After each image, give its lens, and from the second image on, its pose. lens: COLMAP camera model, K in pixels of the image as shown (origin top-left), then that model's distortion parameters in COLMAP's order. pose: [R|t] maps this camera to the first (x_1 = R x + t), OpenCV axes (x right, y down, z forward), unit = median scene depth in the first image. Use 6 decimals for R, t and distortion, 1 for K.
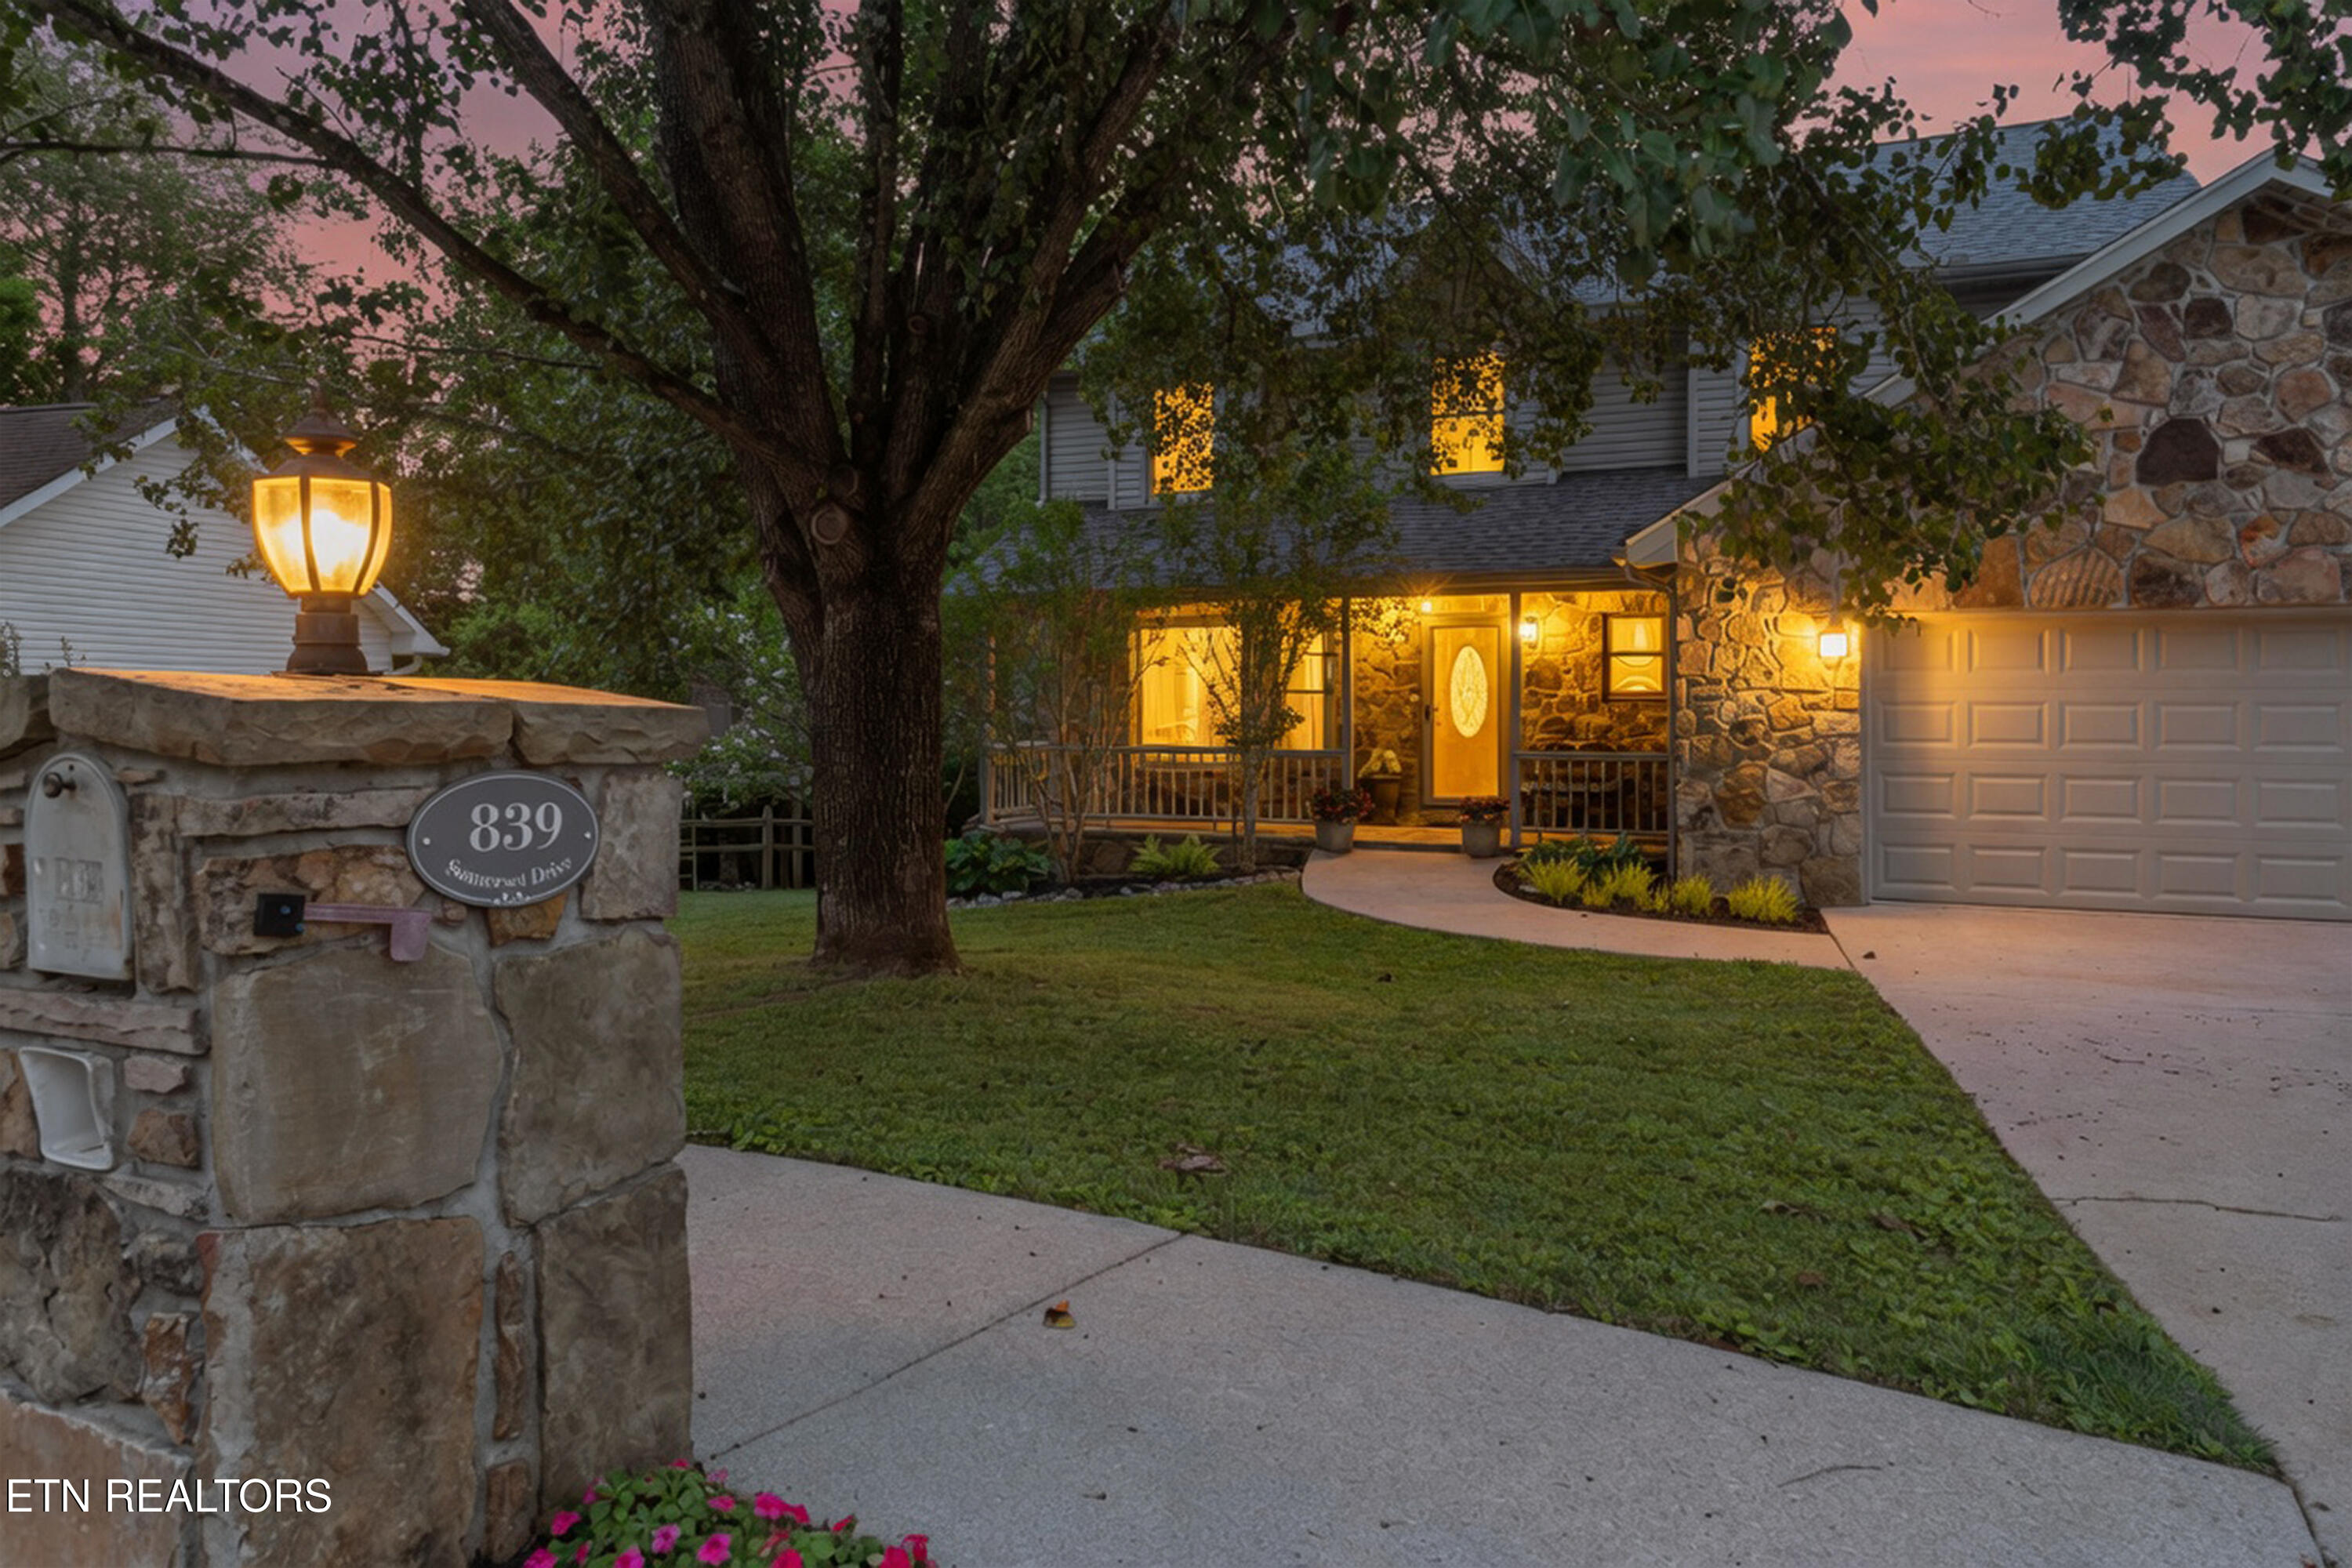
lens RADIAL K [[1622.7, 0, 1181.3], [0, 1622.7, 742.3], [0, 0, 1]] dist [-0.001551, -0.000669]
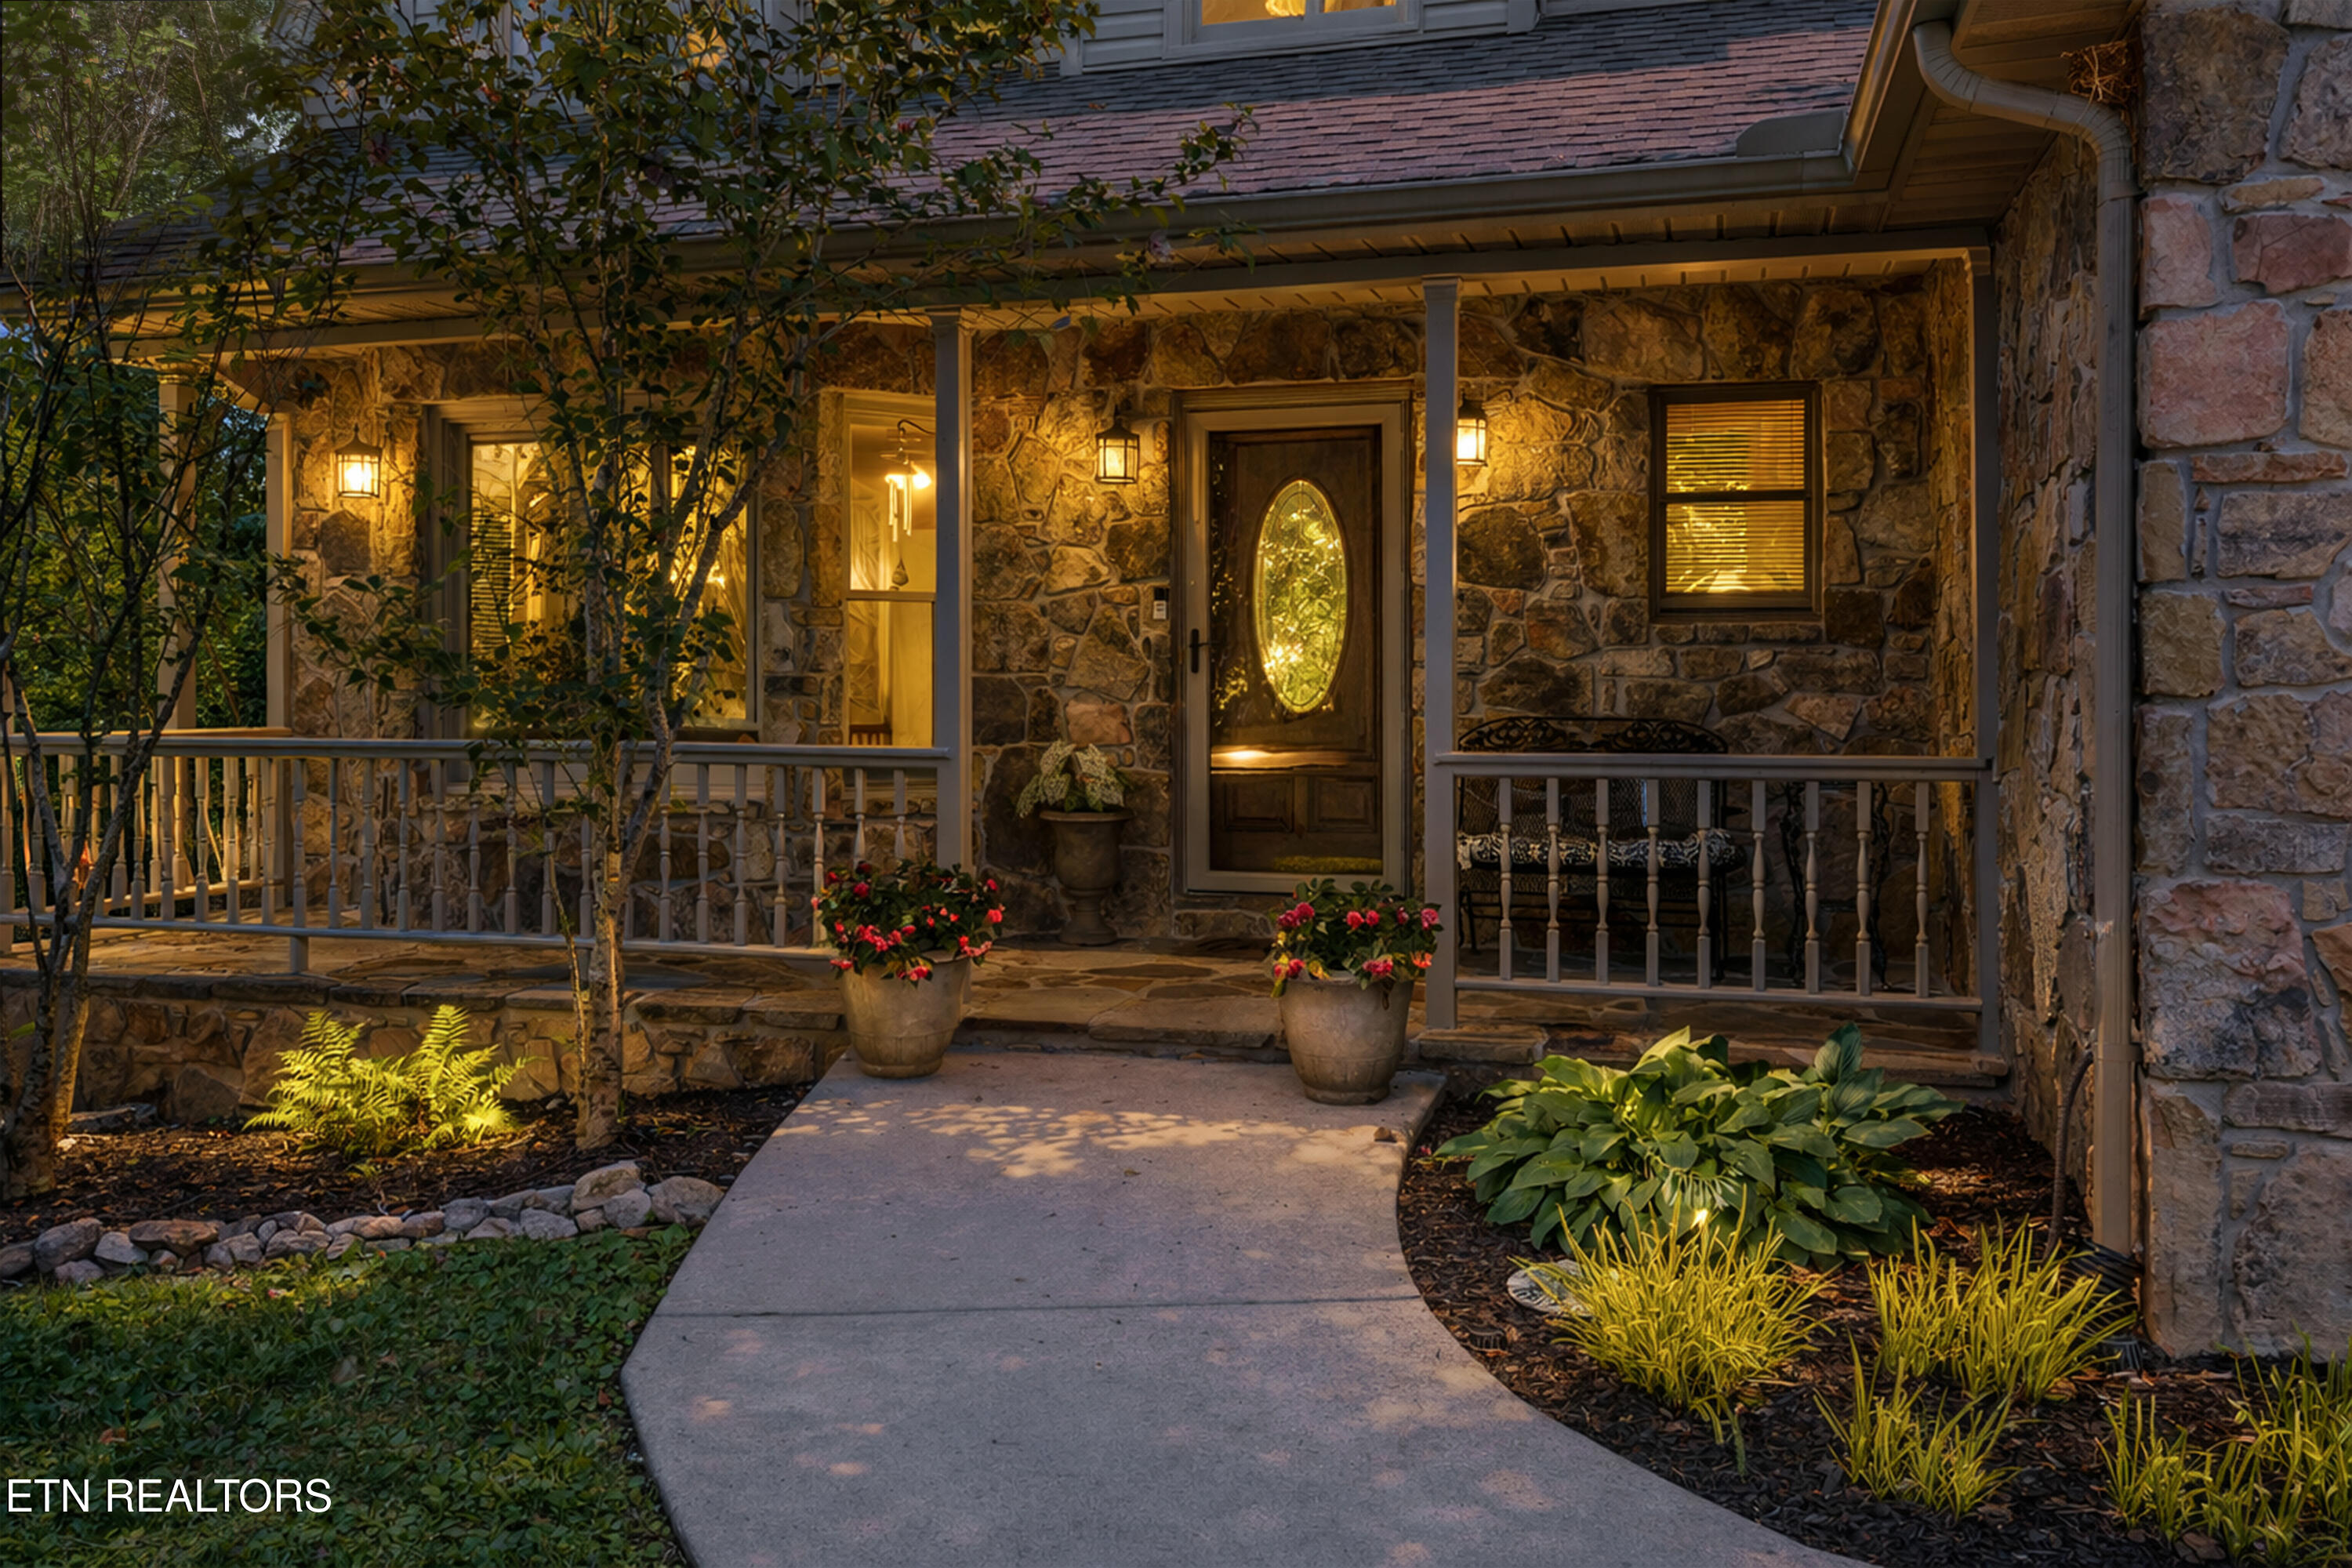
lens RADIAL K [[1912.9, 0, 1176.0], [0, 1912.9, 784.0], [0, 0, 1]] dist [0.000017, 0.000067]
pose [[0.991875, -0.001318, 0.127209, 0.312647], [-0.001916, 0.999678, 0.025292, 0.005732], [-0.127201, -0.025330, 0.991553, 1.879516]]
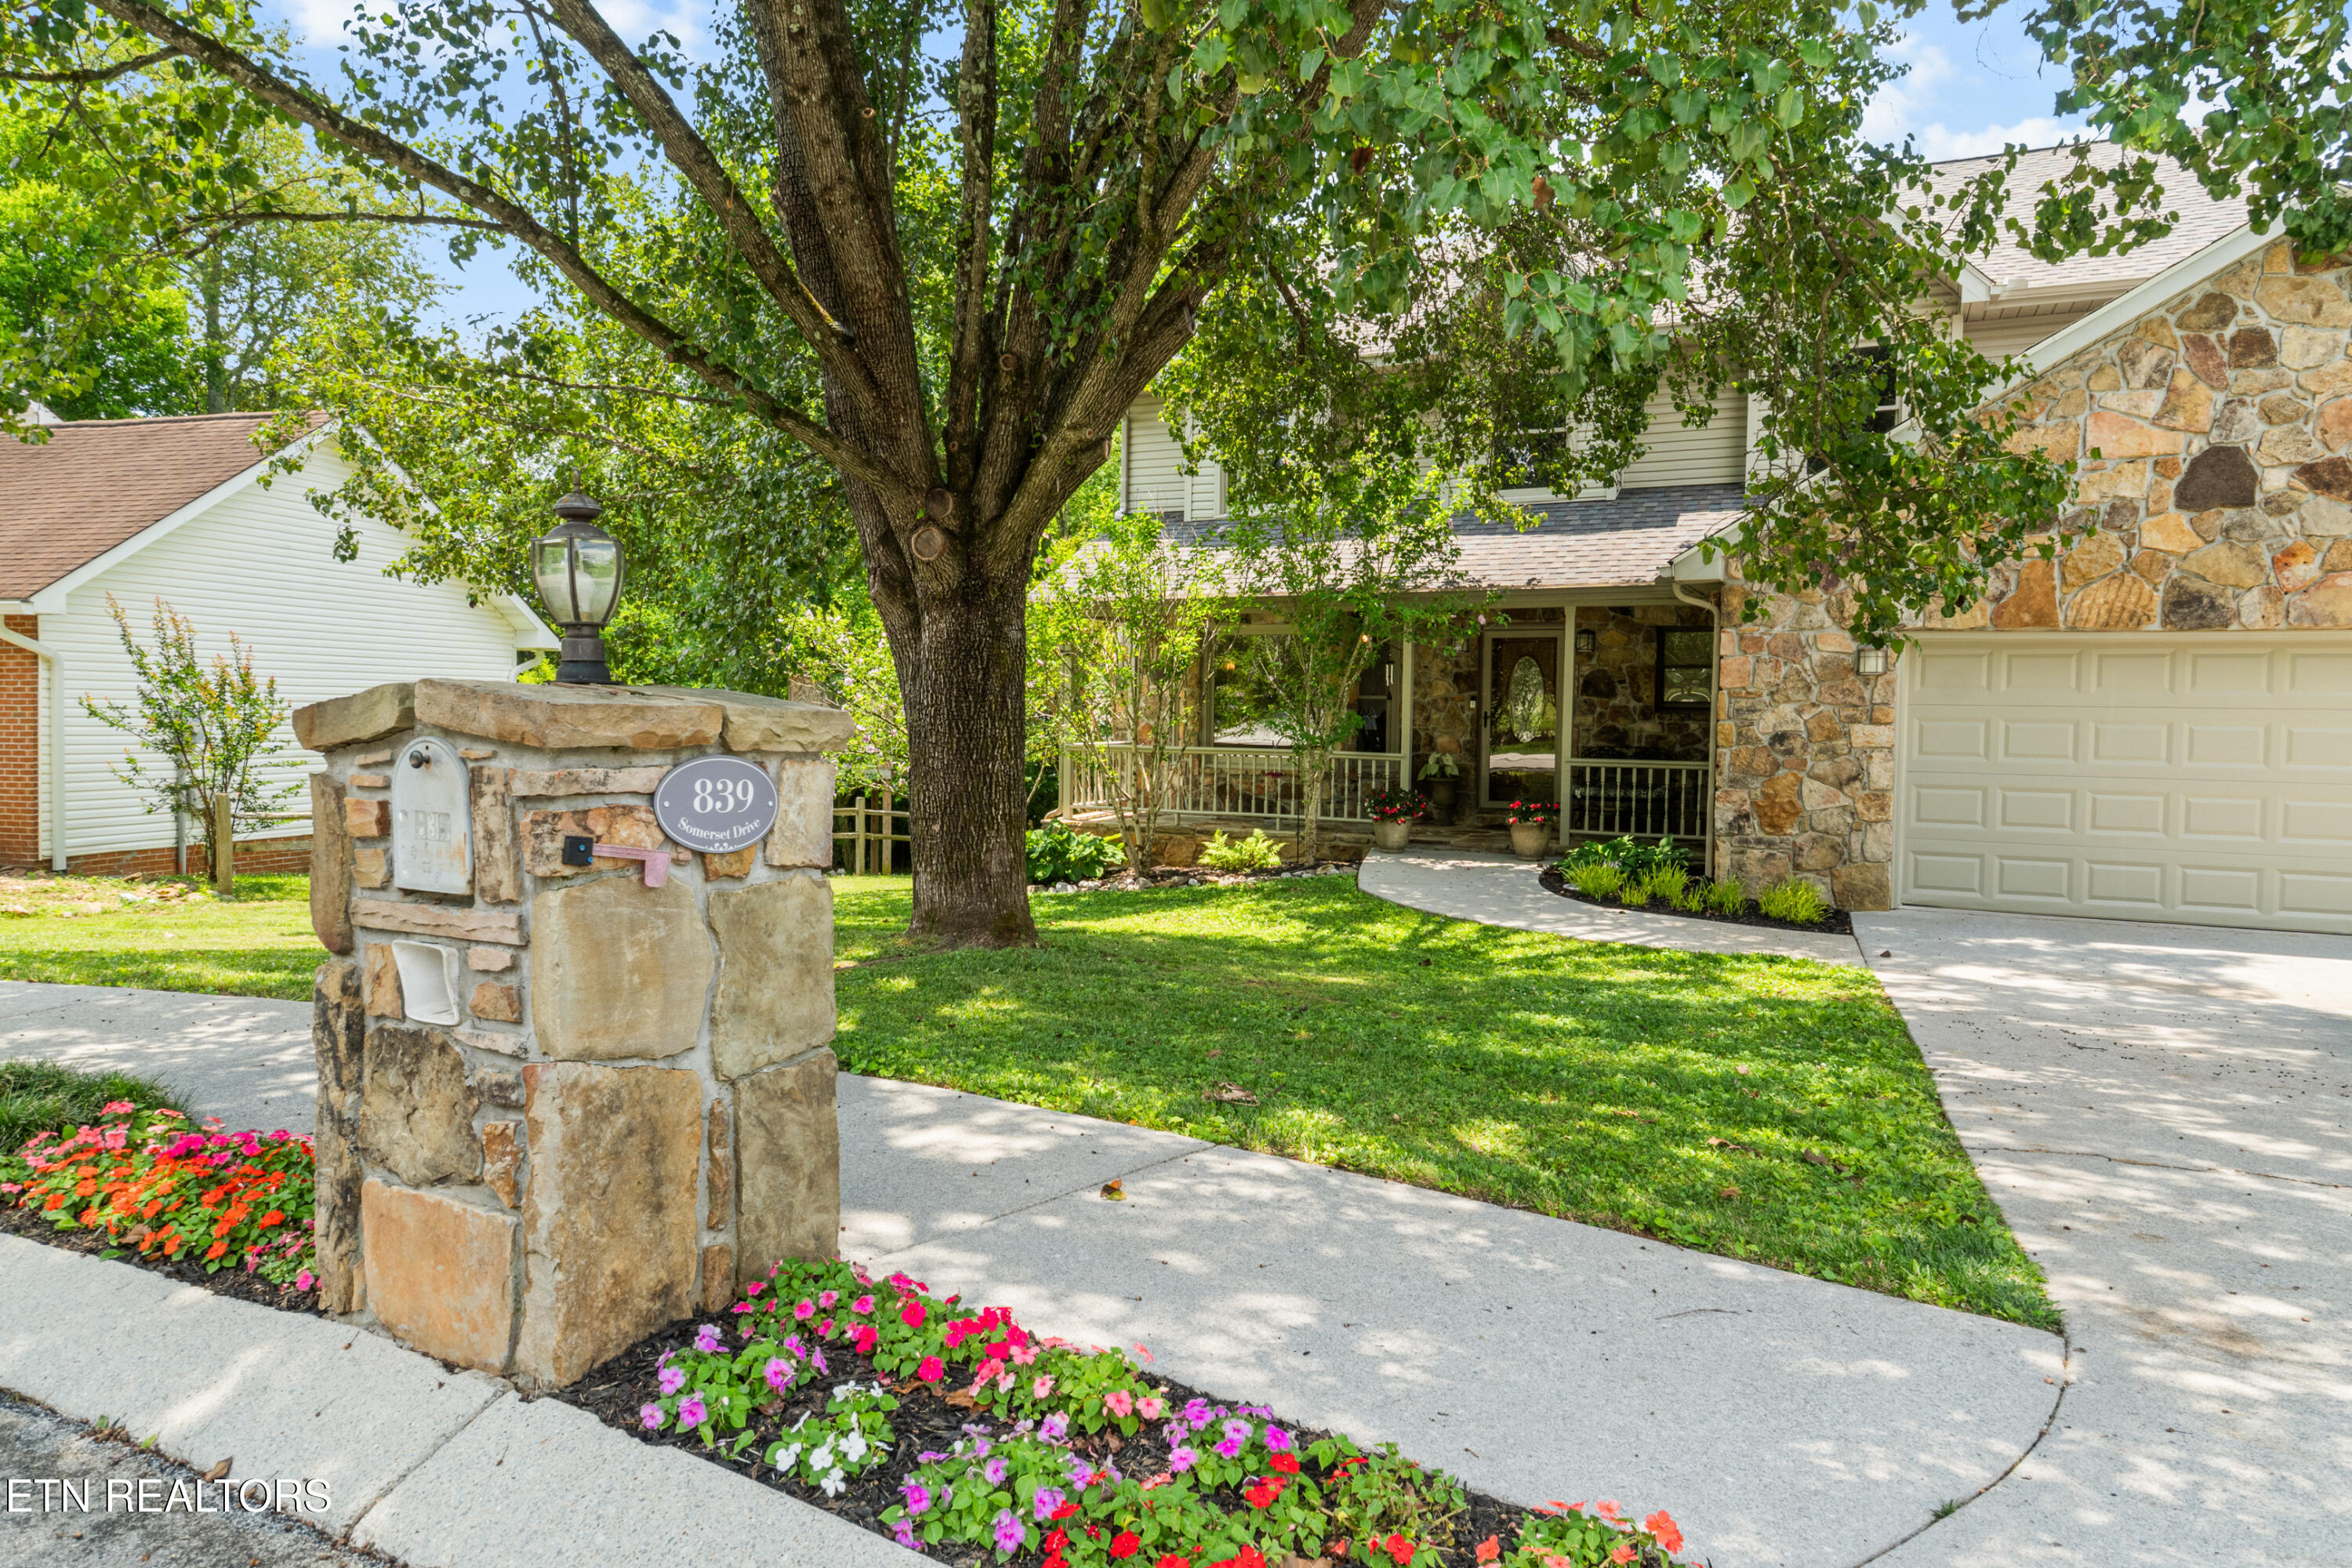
lens RADIAL K [[1560.5, 0, 1172.3], [0, 1560.5, 837.3], [0, 0, 1]] dist [-0.000532, -0.001798]
pose [[0.998504, 0.019967, -0.050900, 0.011380], [-0.016872, 0.998025, 0.060511, -0.000003], [0.052008, -0.059561, 0.996869, -0.082710]]
